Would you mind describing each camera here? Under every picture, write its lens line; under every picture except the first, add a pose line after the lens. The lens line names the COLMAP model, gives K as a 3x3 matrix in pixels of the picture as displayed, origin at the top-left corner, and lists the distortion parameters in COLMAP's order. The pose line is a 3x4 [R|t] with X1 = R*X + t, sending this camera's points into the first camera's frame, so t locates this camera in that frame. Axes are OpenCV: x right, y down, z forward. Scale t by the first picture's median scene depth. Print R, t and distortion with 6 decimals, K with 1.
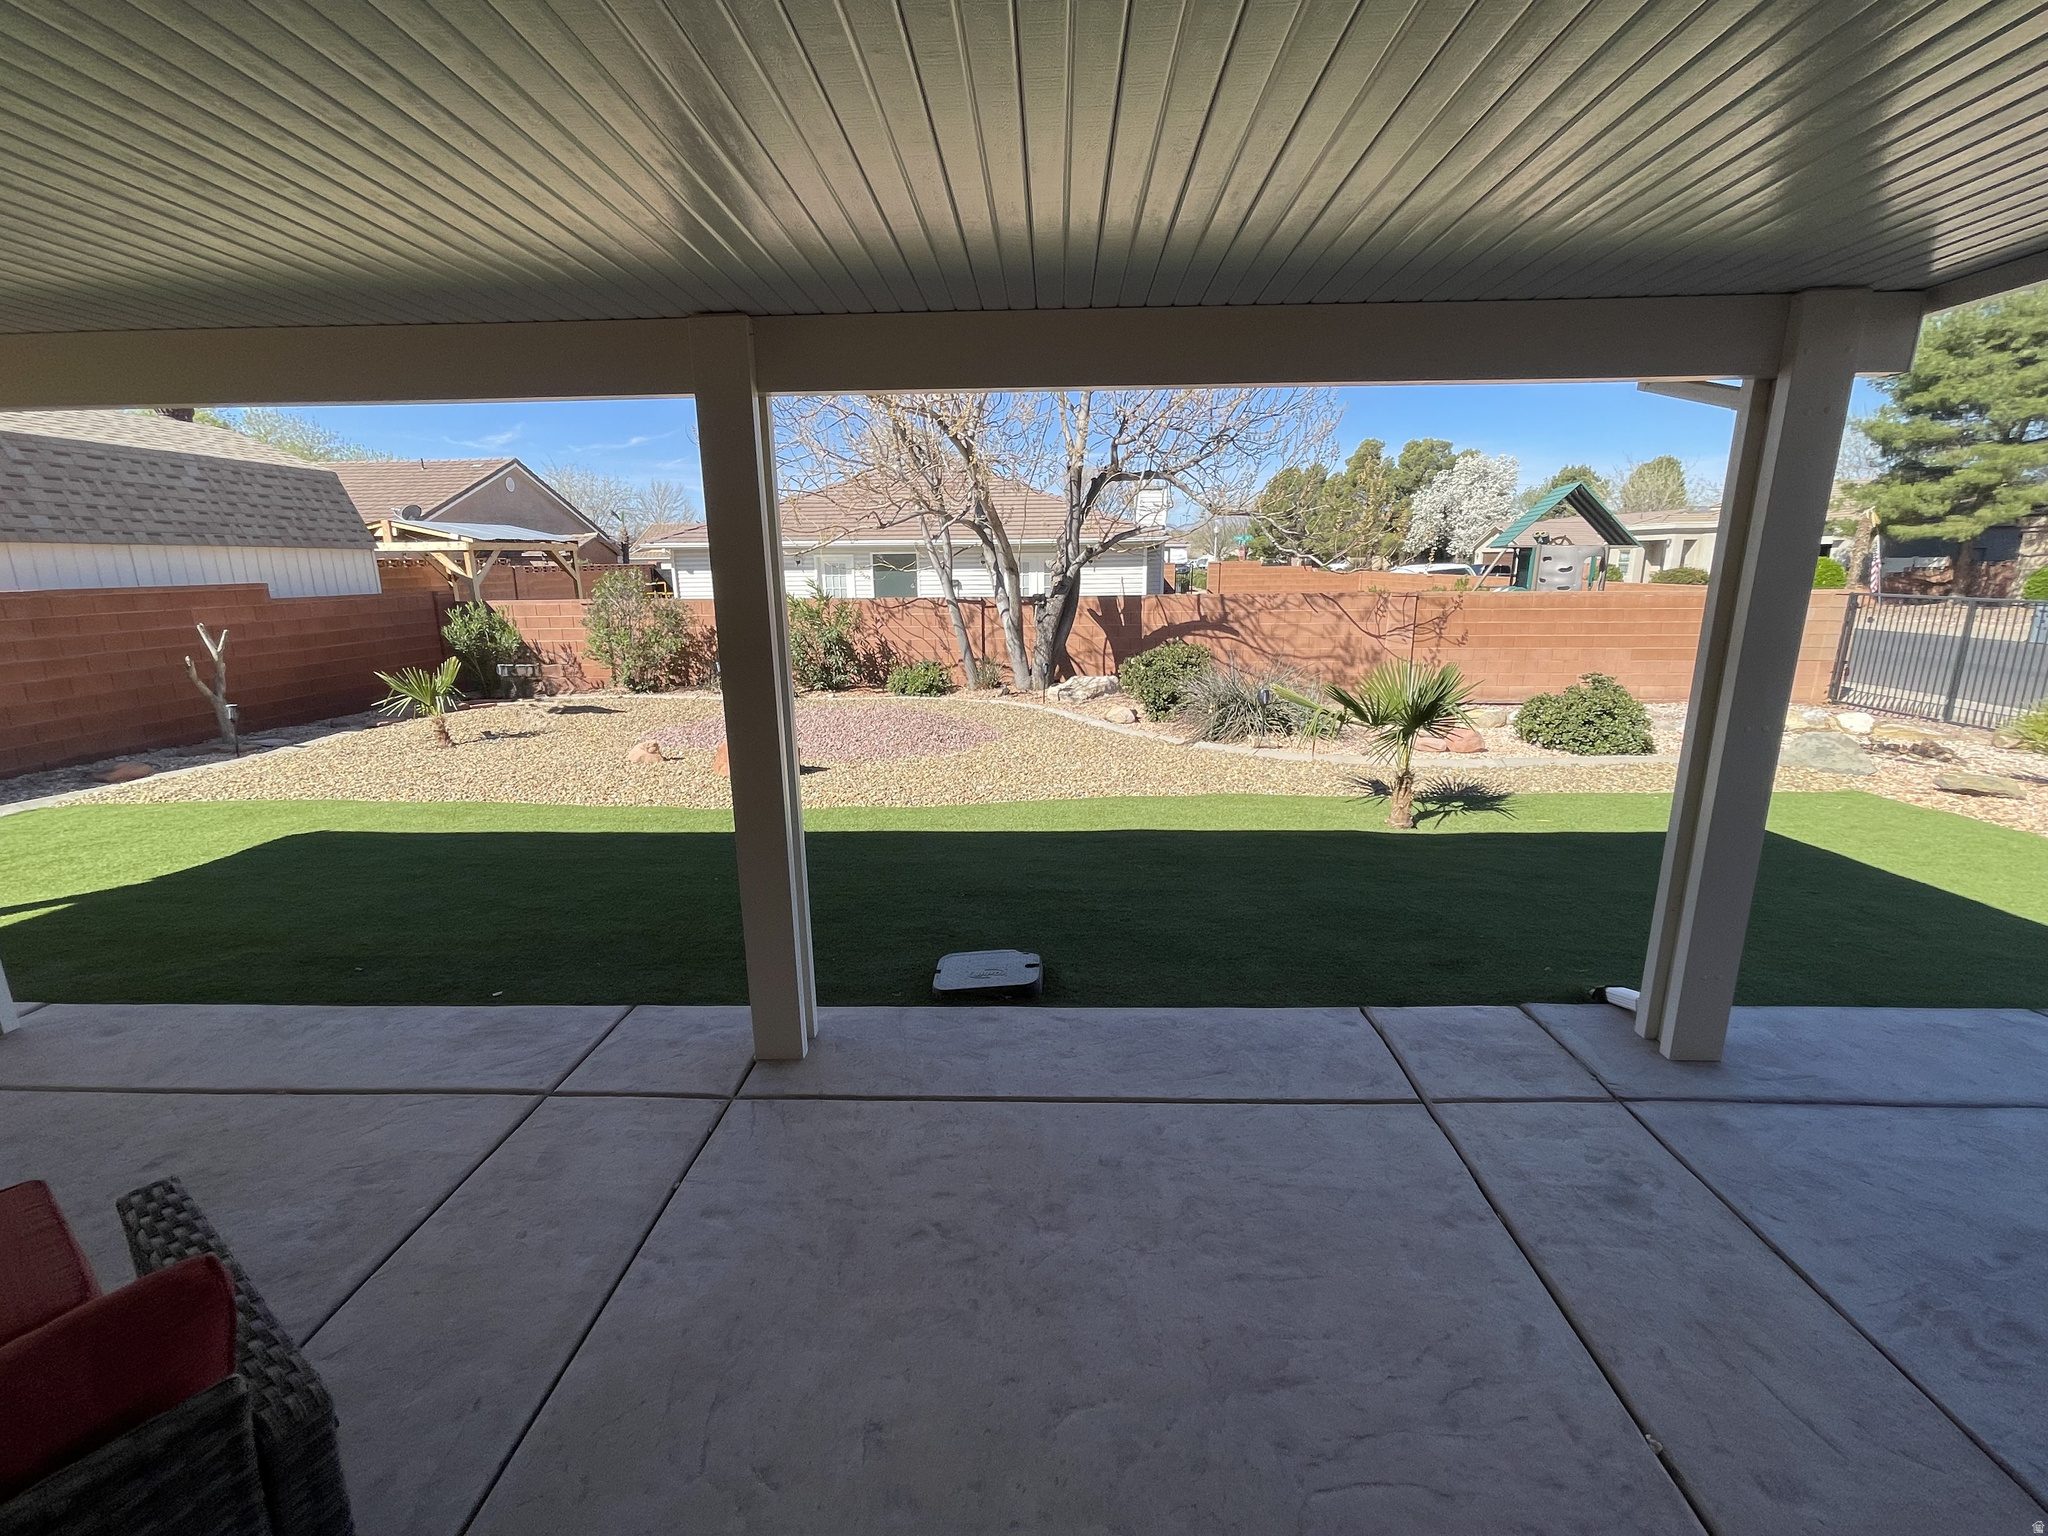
lens RADIAL K [[877.9, 0, 1024.0], [0, 877.9, 768.0], [0, 0, 1]] dist [0.001424, -0.000234]
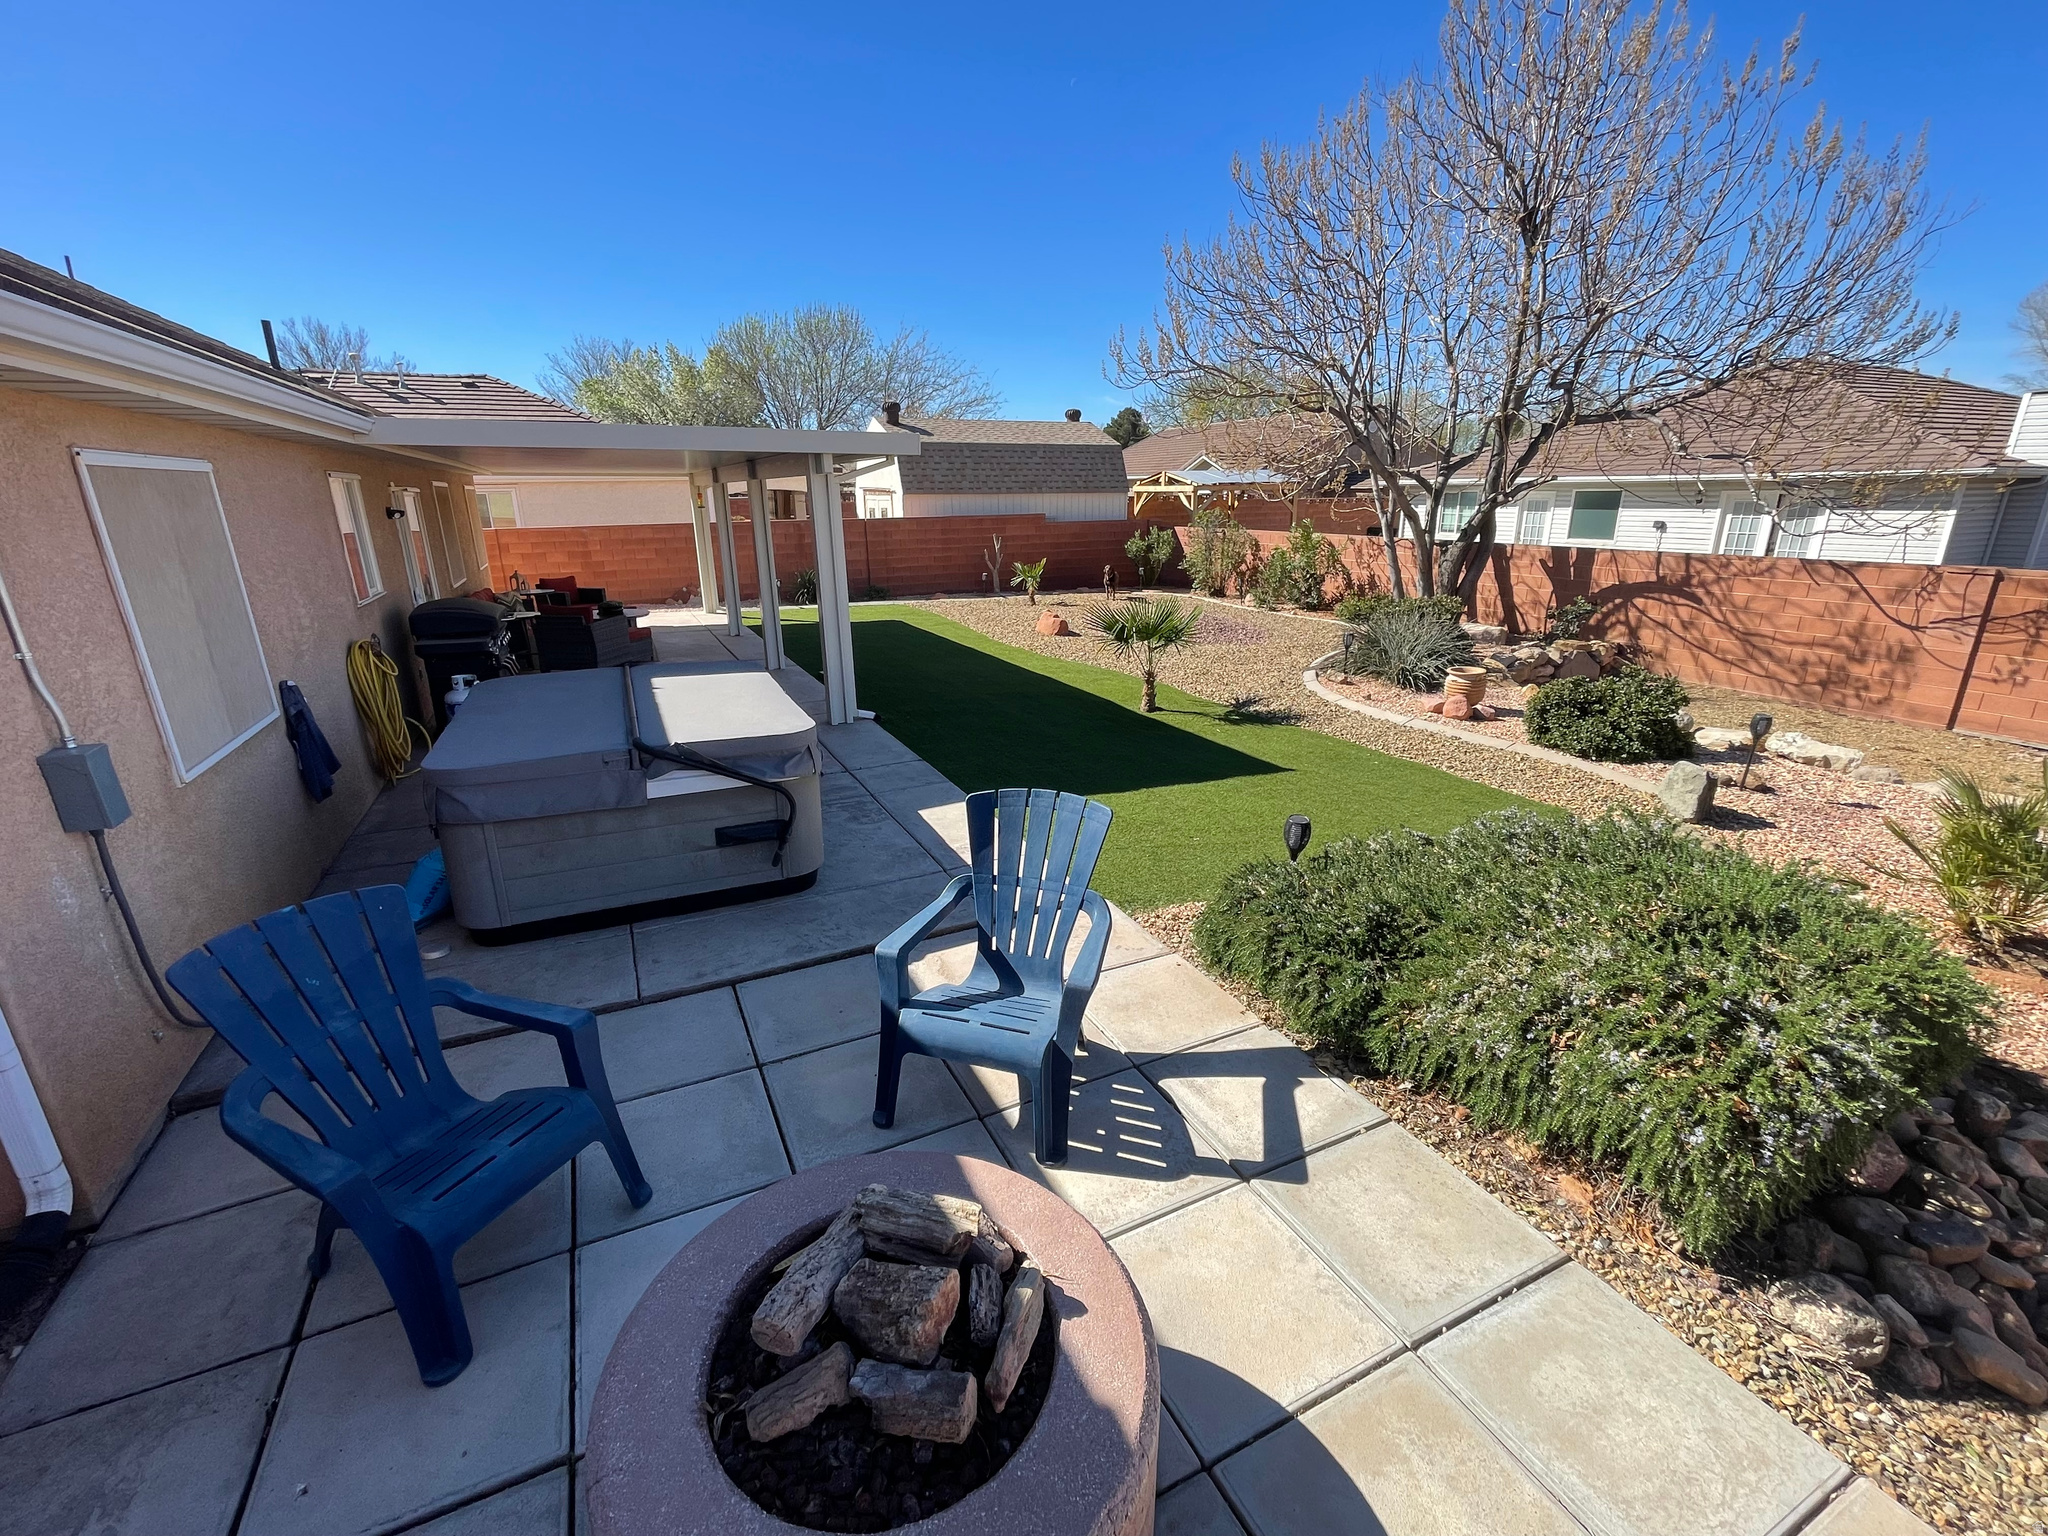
lens RADIAL K [[877.9, 0, 1024.0], [0, 877.9, 768.0], [0, 0, 1]] dist [0.001424, -0.000234]
pose [[0.471406, 0.270996, -0.839248, 0.689078], [-0.195851, 0.960025, 0.199986, -0.041477], [0.859895, 0.070093, 0.505636, 0.029146]]
